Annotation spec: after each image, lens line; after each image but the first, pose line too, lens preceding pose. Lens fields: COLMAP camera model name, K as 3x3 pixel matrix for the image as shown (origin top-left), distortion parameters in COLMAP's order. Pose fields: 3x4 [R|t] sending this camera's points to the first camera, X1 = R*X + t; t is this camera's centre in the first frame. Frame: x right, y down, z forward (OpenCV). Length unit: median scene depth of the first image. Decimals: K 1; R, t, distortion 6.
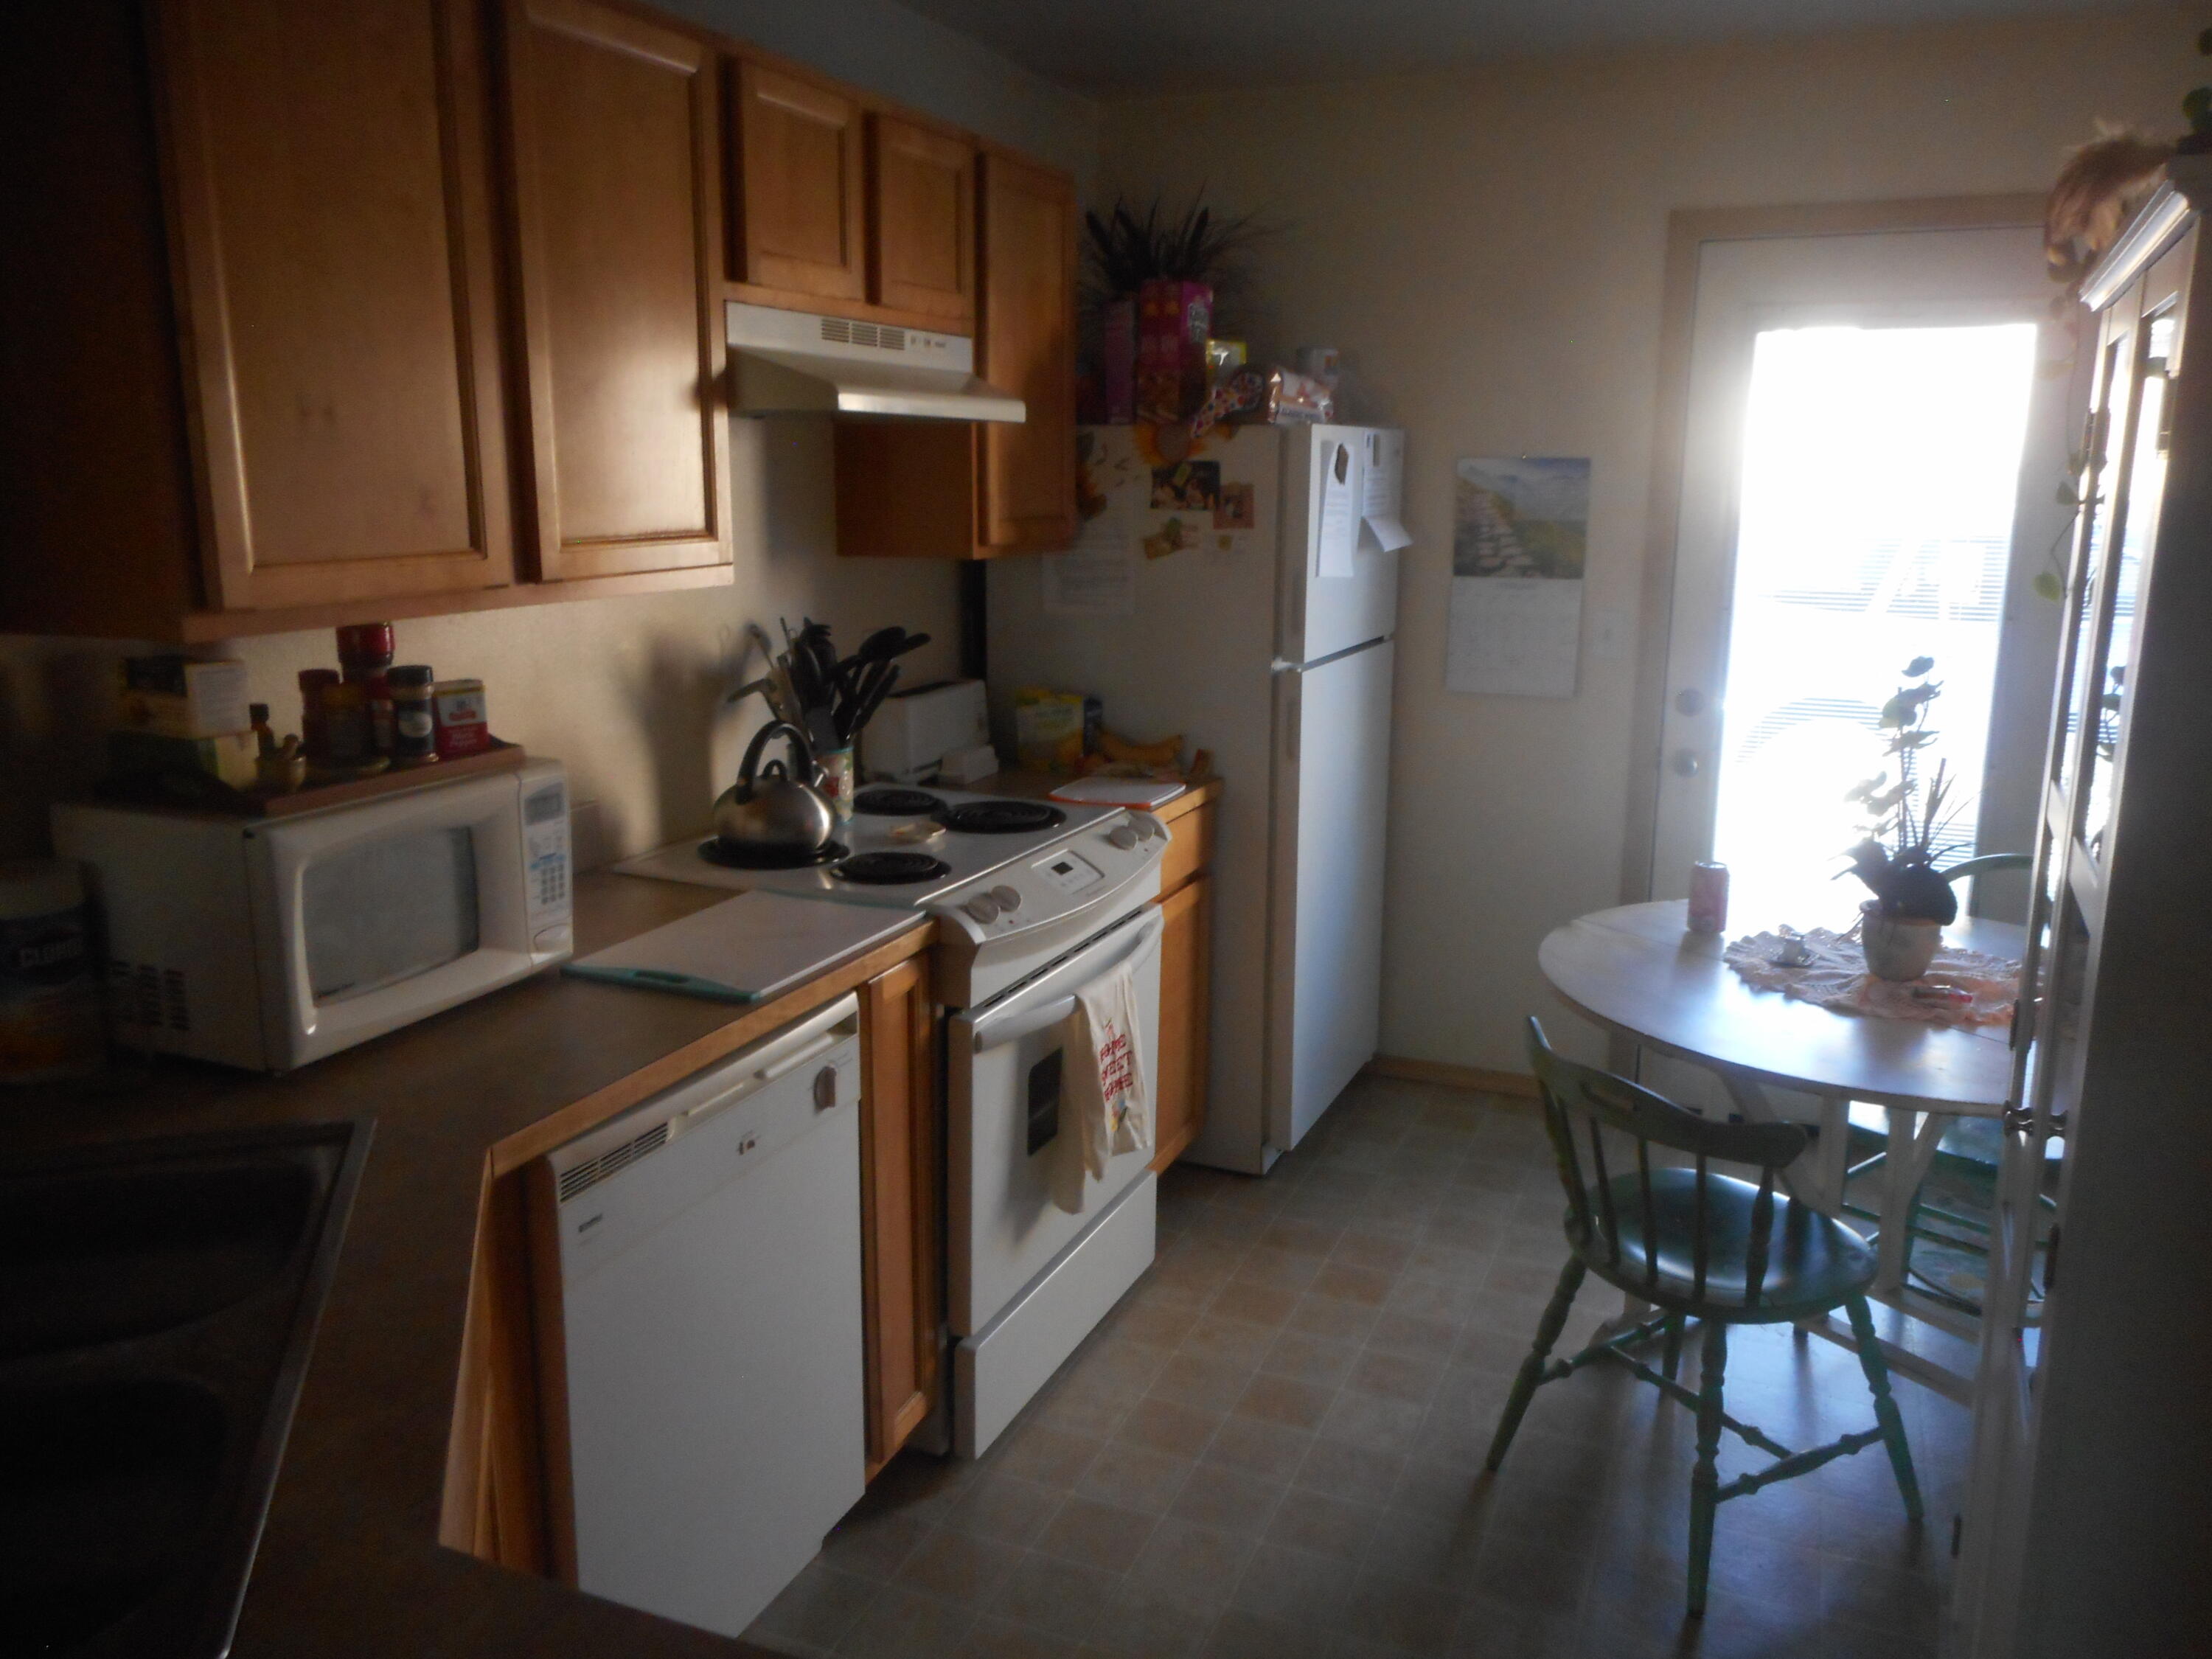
lens RADIAL K [[1649.3, 0, 1094.8], [0, 1649.3, 832.2], [0, 0, 1]] dist [0.004120, 0.003962]
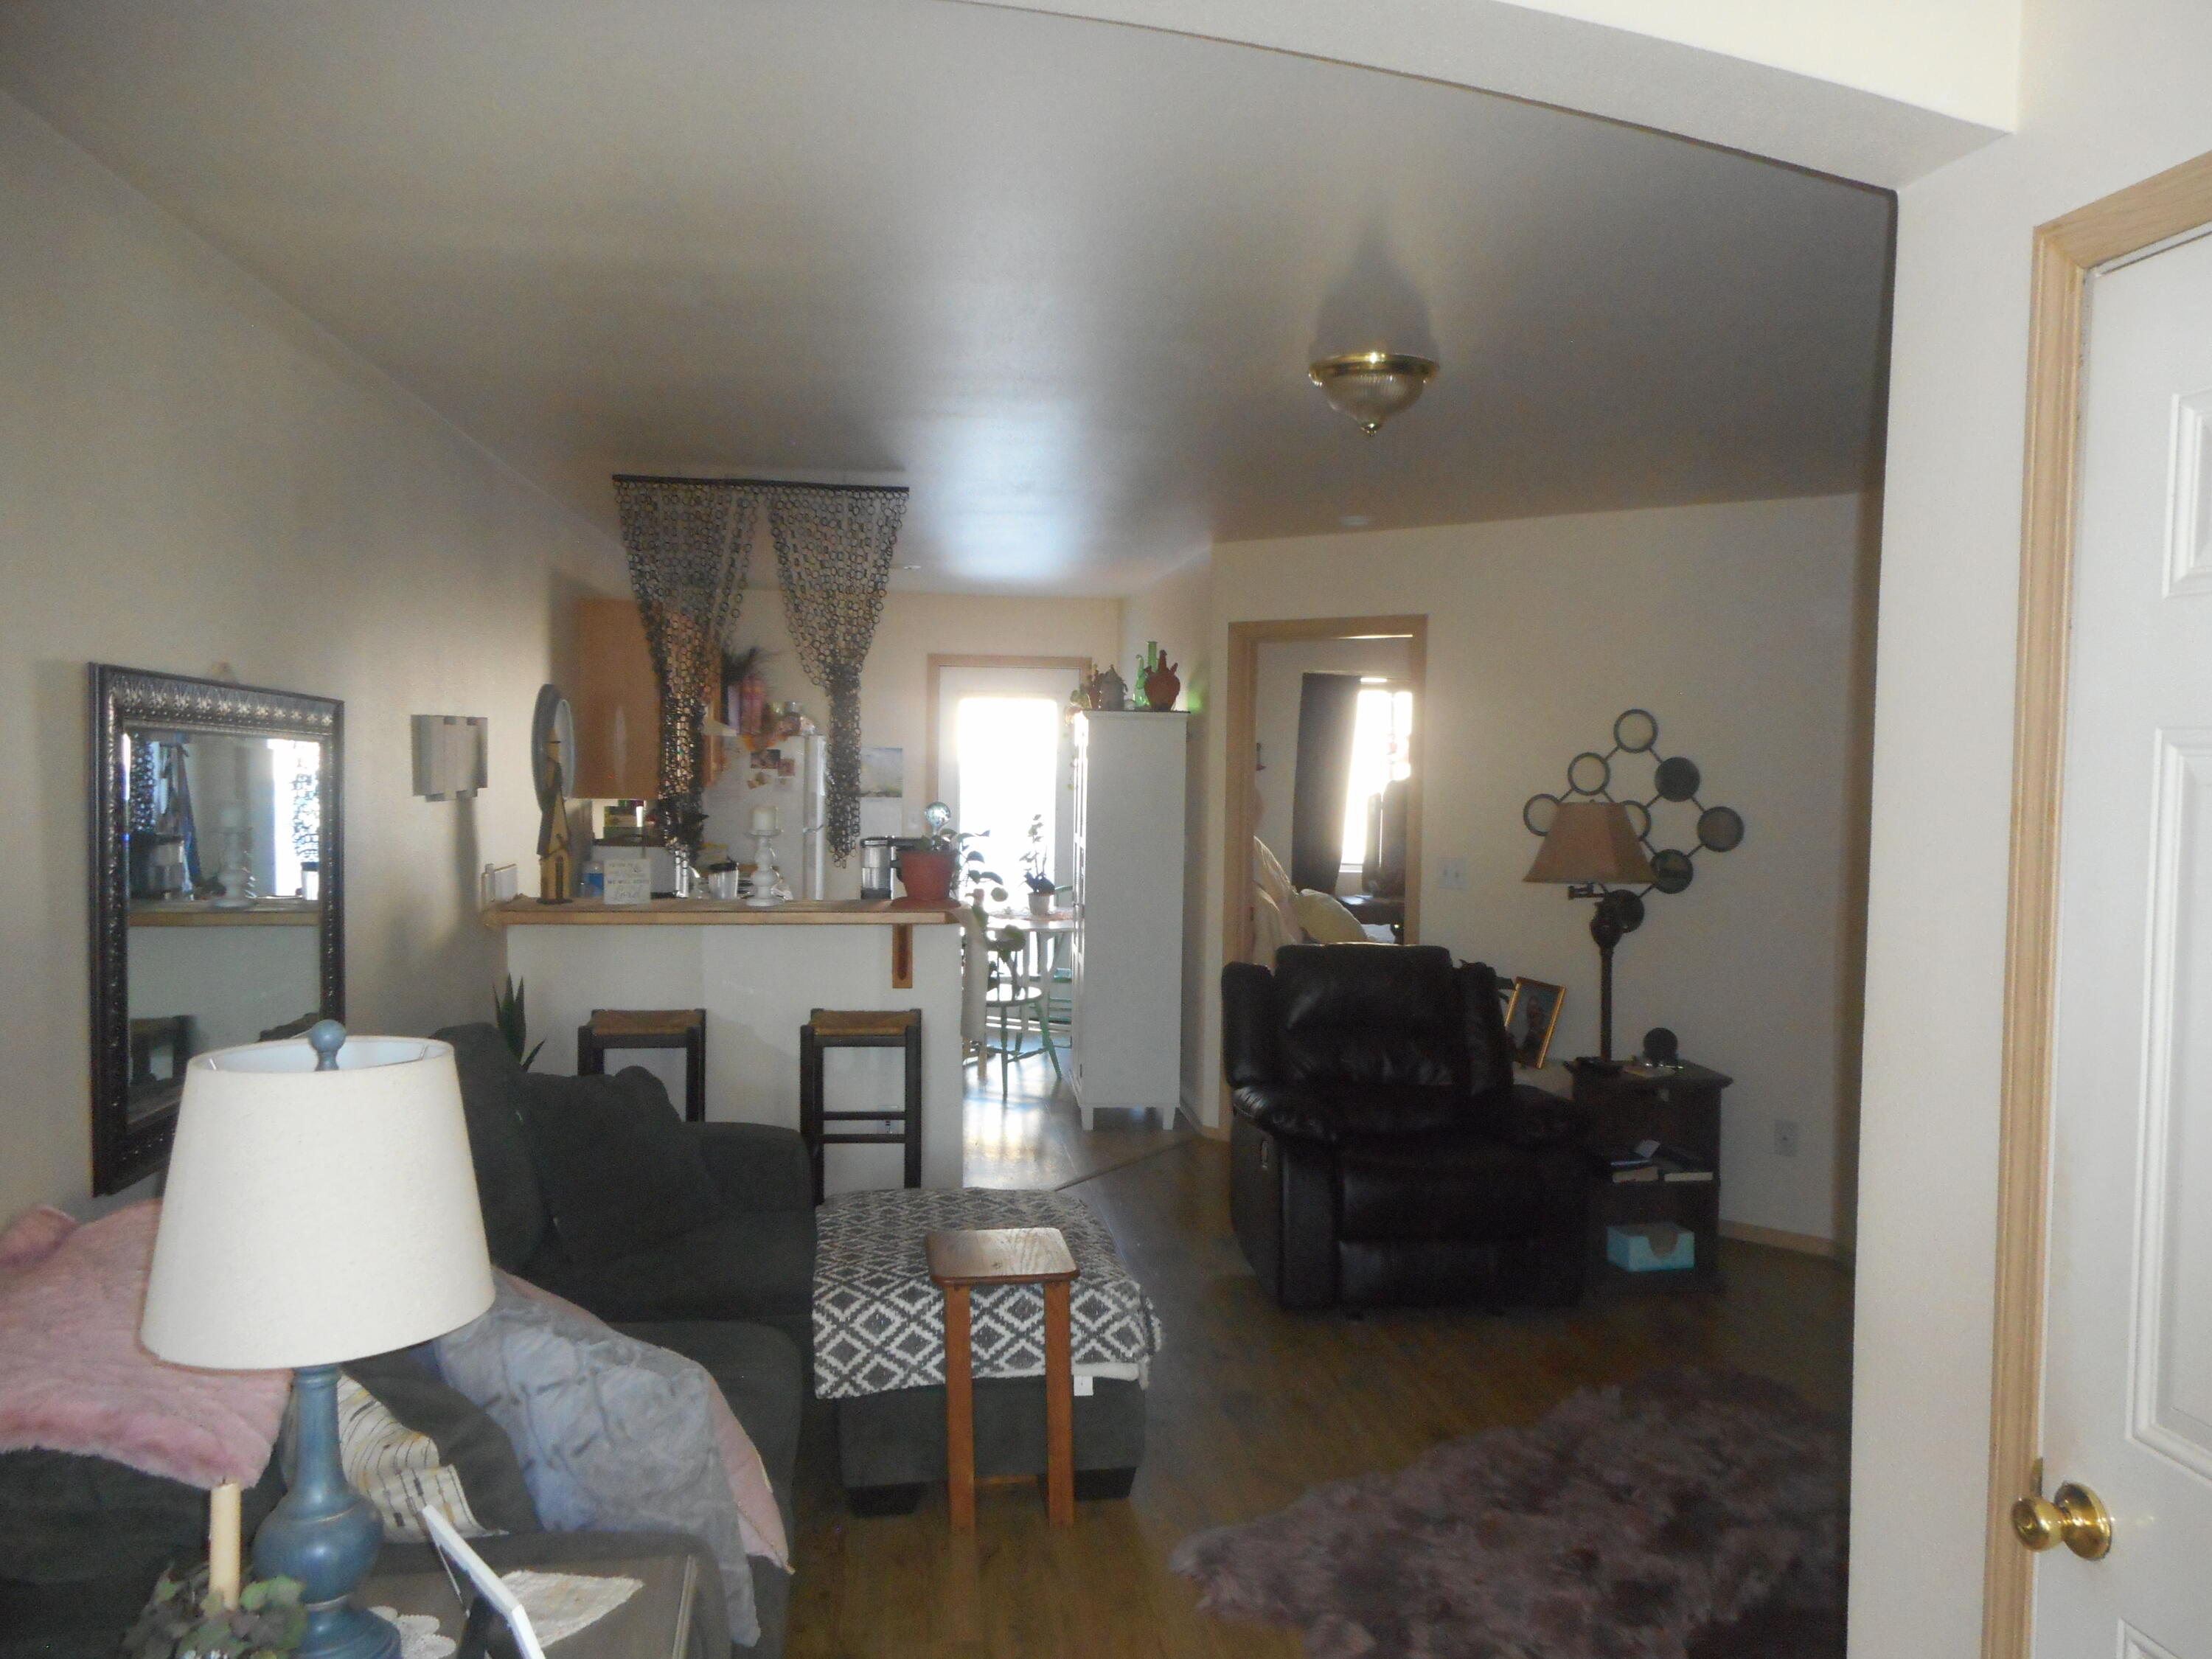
lens RADIAL K [[1649.3, 0, 1094.8], [0, 1649.3, 832.2], [0, 0, 1]] dist [0.004120, 0.003962]
pose [[0.862286, -0.019722, 0.506037, -0.783838], [0.101160, 0.985811, -0.133956, 0.283874], [-0.496215, 0.166699, 0.852046, -1.357225]]
